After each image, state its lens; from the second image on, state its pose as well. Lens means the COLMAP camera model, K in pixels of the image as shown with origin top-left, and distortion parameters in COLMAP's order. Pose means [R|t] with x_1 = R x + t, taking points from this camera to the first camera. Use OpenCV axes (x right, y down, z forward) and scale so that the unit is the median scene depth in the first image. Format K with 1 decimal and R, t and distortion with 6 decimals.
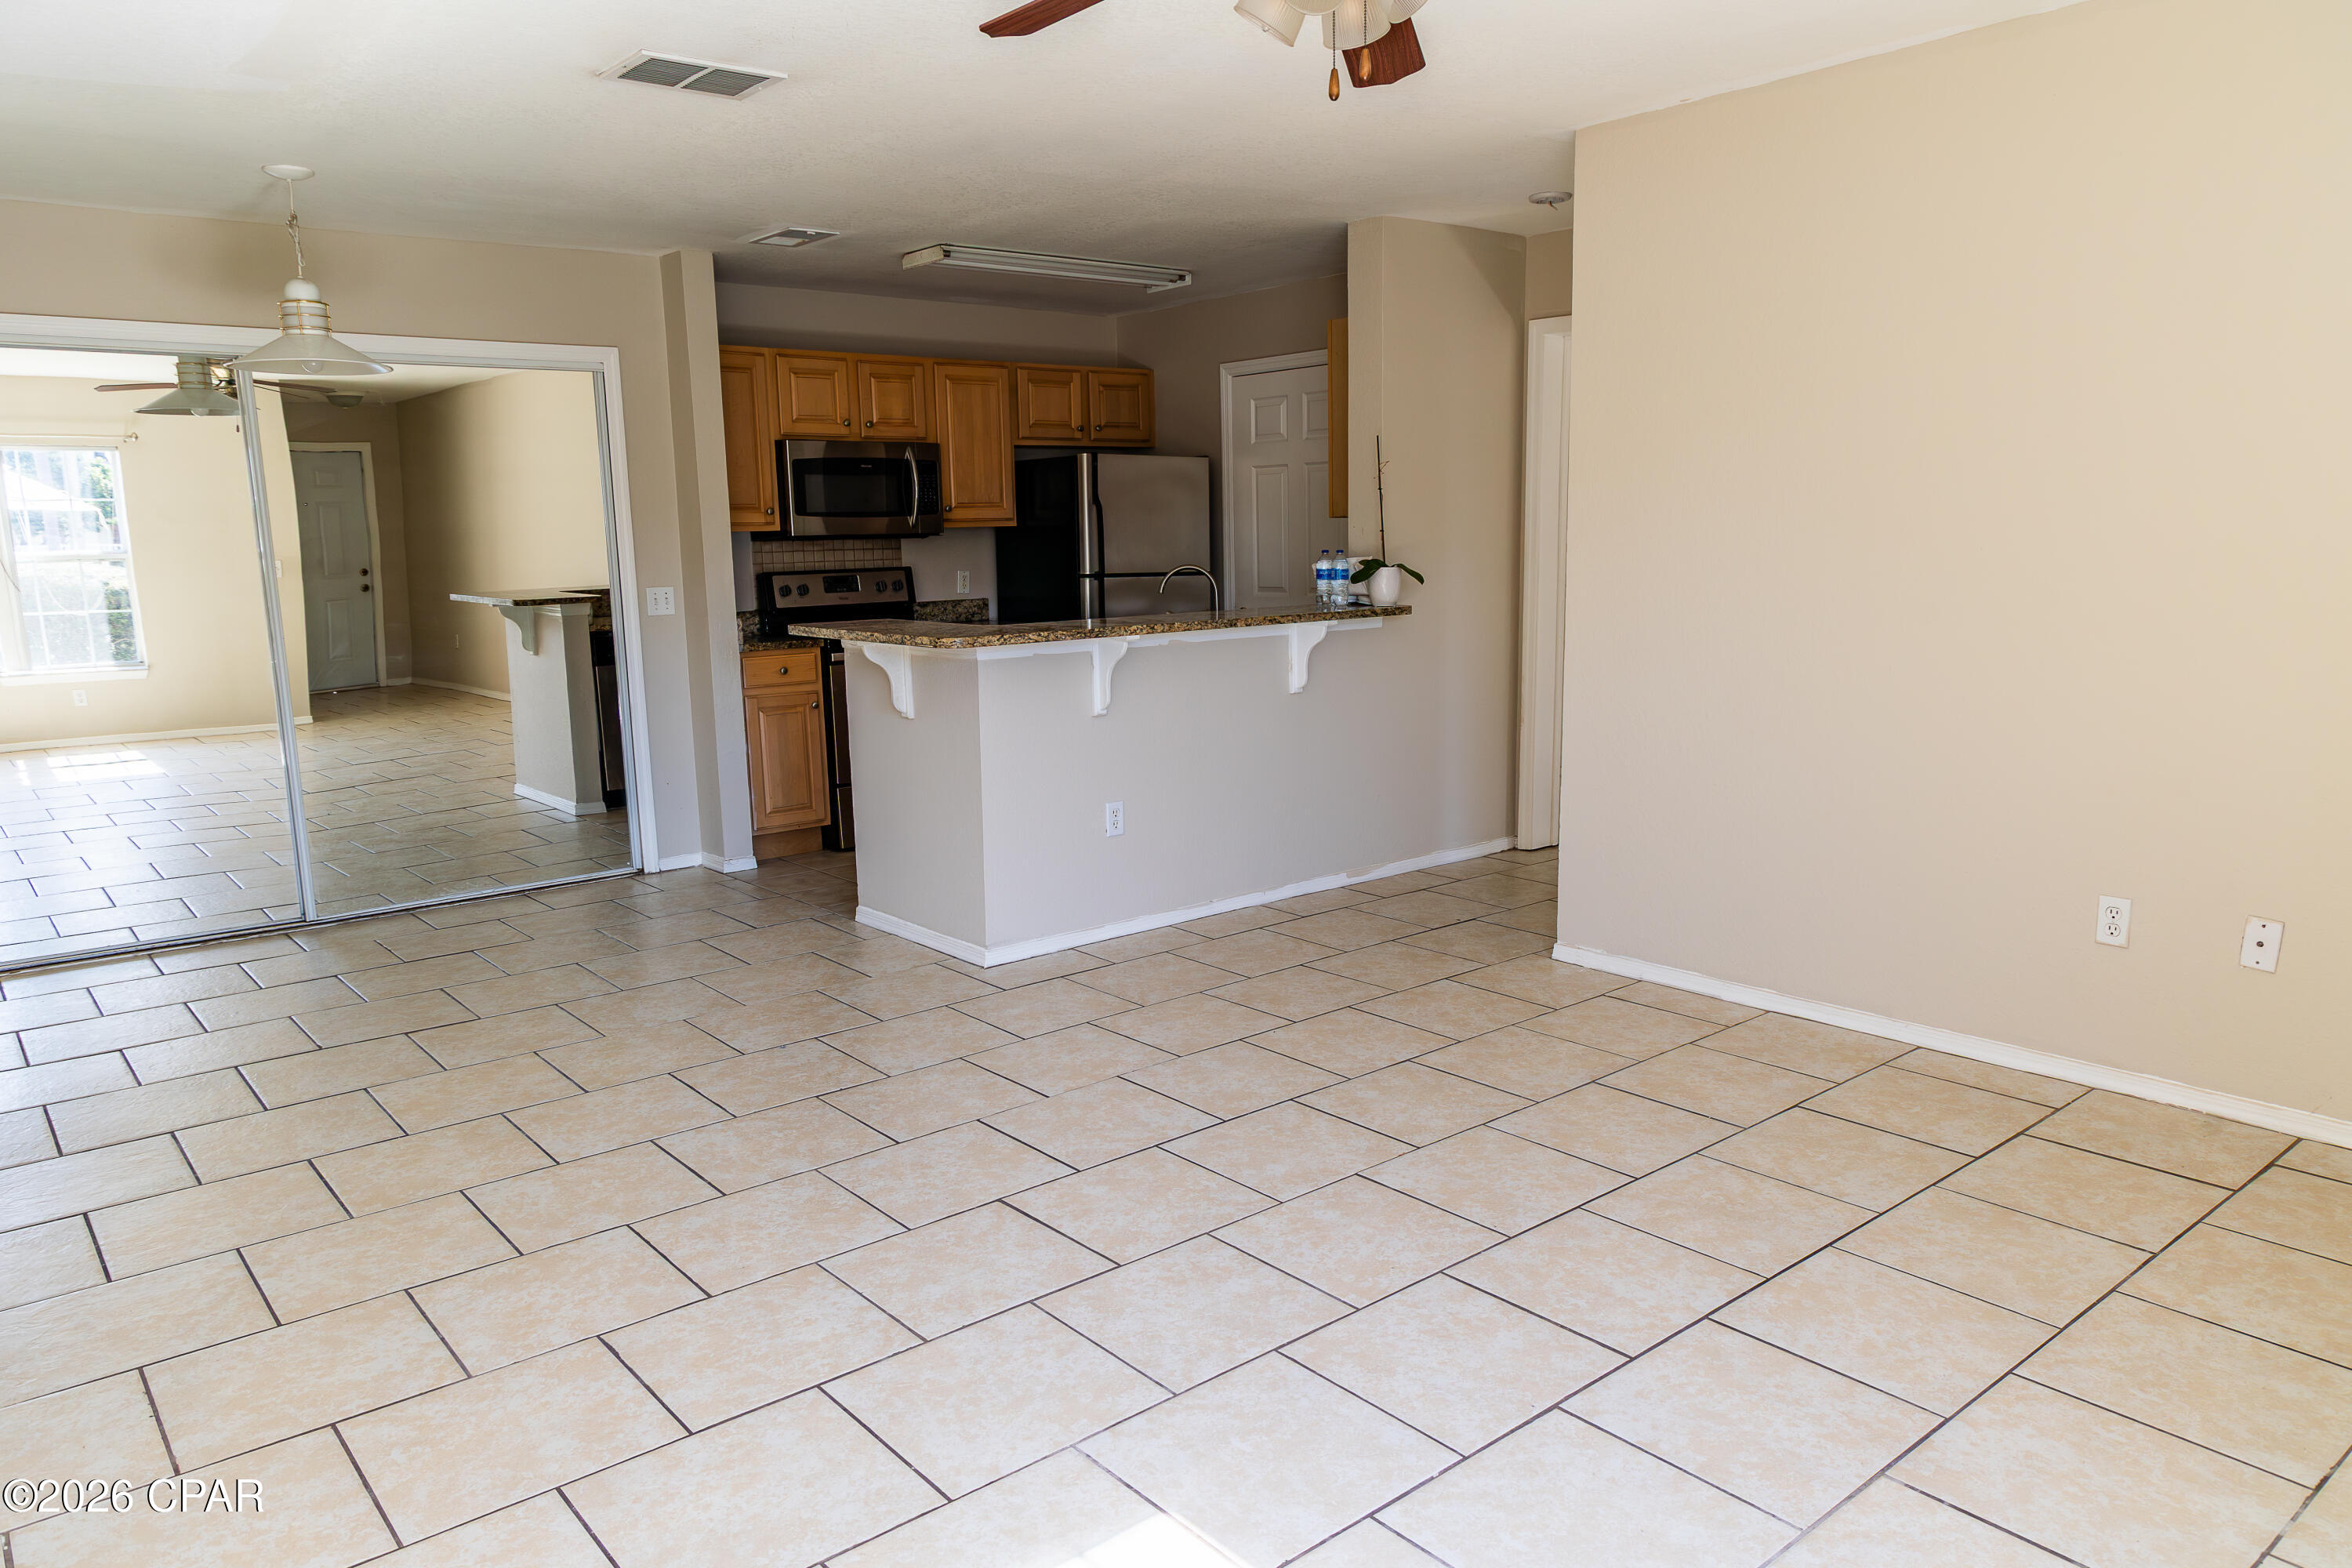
lens RADIAL K [[1582.5, 0, 1182.9], [0, 1582.5, 794.1], [0, 0, 1]] dist [0.011977, -0.001483]
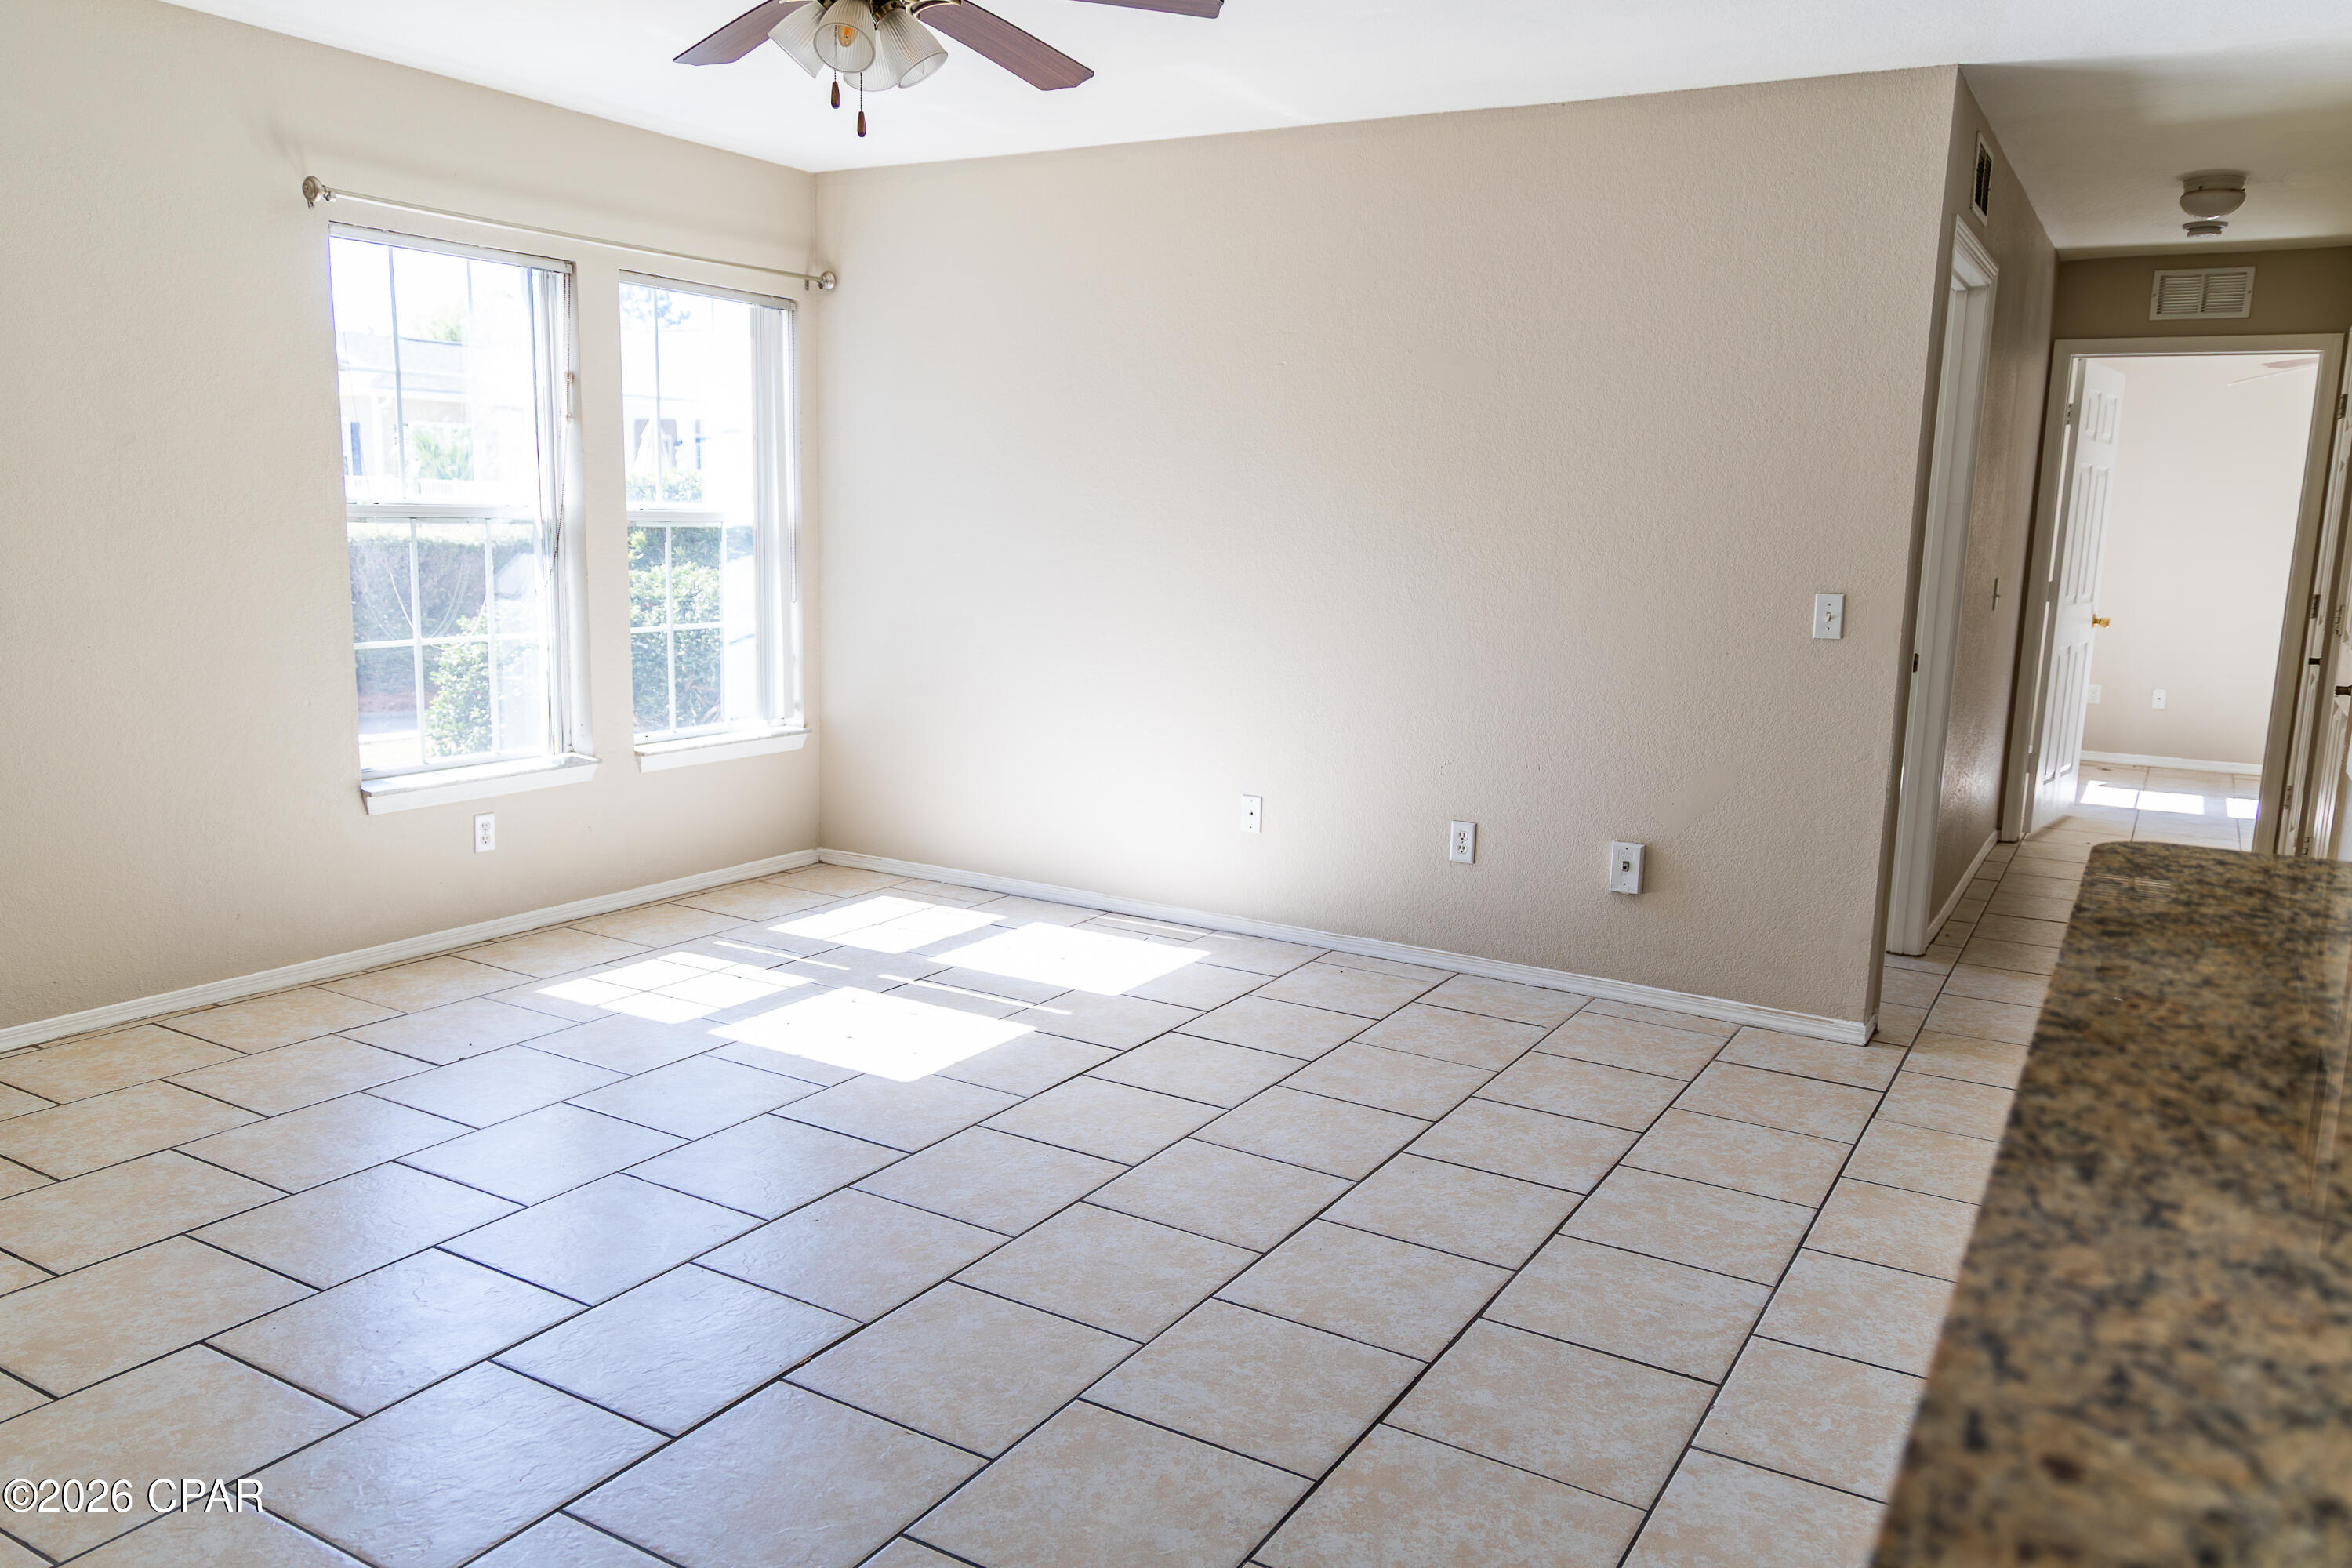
lens RADIAL K [[1711.8, 0, 1195.3], [0, 1711.8, 784.6], [0, 0, 1]] dist [0.027343, -0.005930]
pose [[-0.939069, 0.048901, -0.340232, 0.119894], [-0.067298, 0.944514, 0.321502, -0.153013], [0.337076, 0.324810, -0.883673, 0.888912]]
